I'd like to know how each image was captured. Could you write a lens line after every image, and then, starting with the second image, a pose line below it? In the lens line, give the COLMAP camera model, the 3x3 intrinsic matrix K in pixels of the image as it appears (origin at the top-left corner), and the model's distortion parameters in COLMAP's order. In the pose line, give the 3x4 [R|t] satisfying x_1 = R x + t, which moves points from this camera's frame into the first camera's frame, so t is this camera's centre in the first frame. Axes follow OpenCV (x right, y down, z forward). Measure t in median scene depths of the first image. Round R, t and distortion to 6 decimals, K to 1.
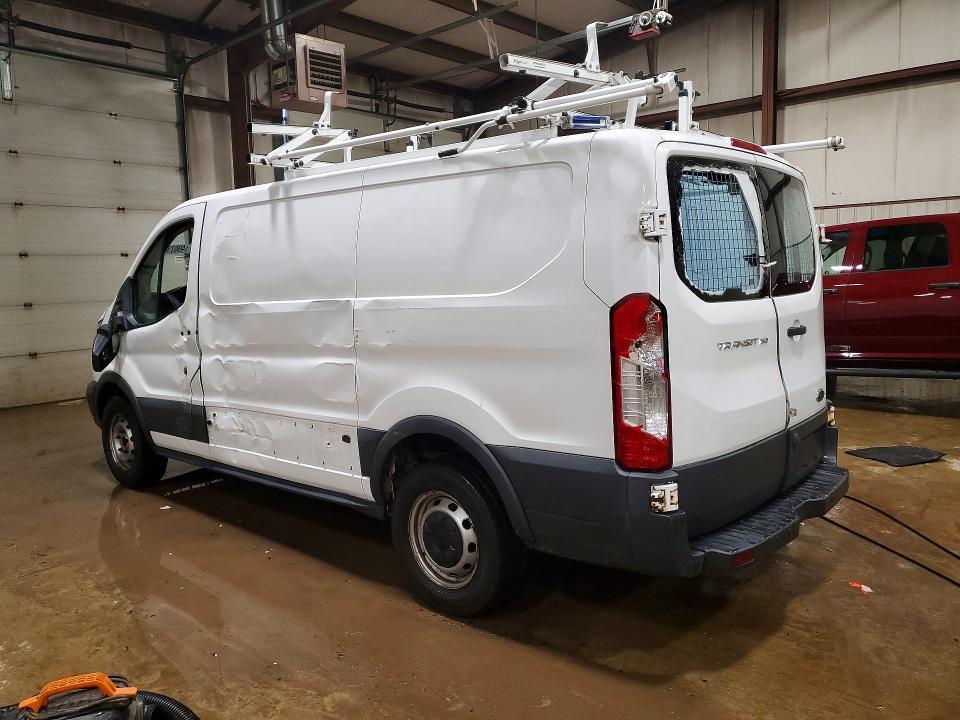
lens RADIAL K [[760.5, 0, 480.0], [0, 760.5, 360.0], [0, 0, 1]] dist [0.007013, 0.000717]
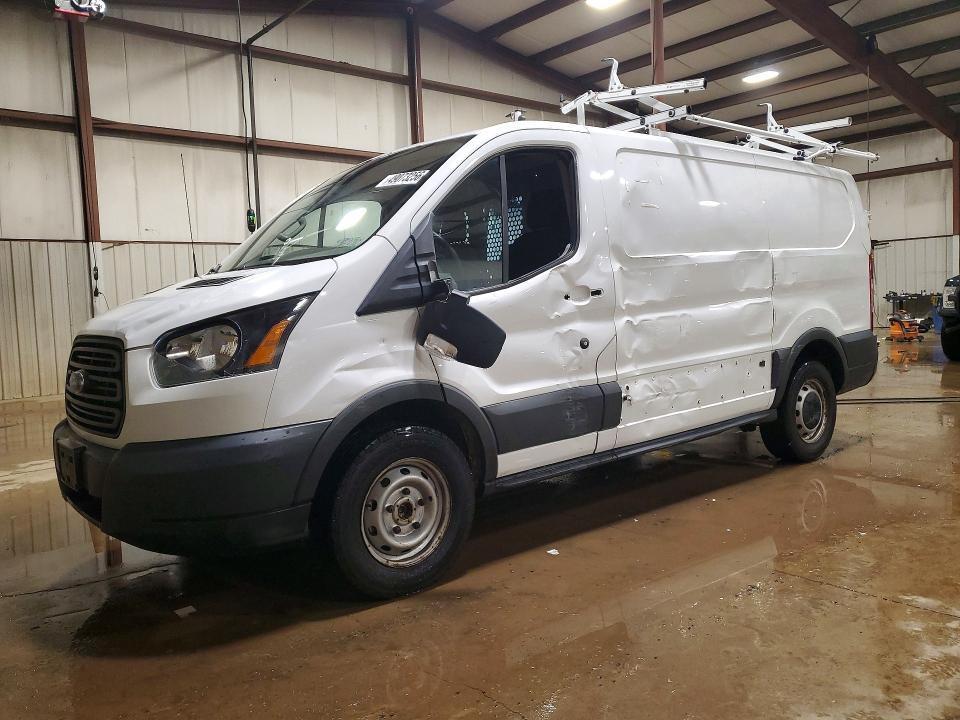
lens RADIAL K [[760.5, 0, 480.0], [0, 760.5, 360.0], [0, 0, 1]] dist [0.007013, 0.000717]
pose [[0.168036, -0.055085, 0.984241, -1.250547], [0.157573, 0.987100, 0.028343, -0.008303], [-0.973106, 0.150328, 0.174548, 1.045922]]
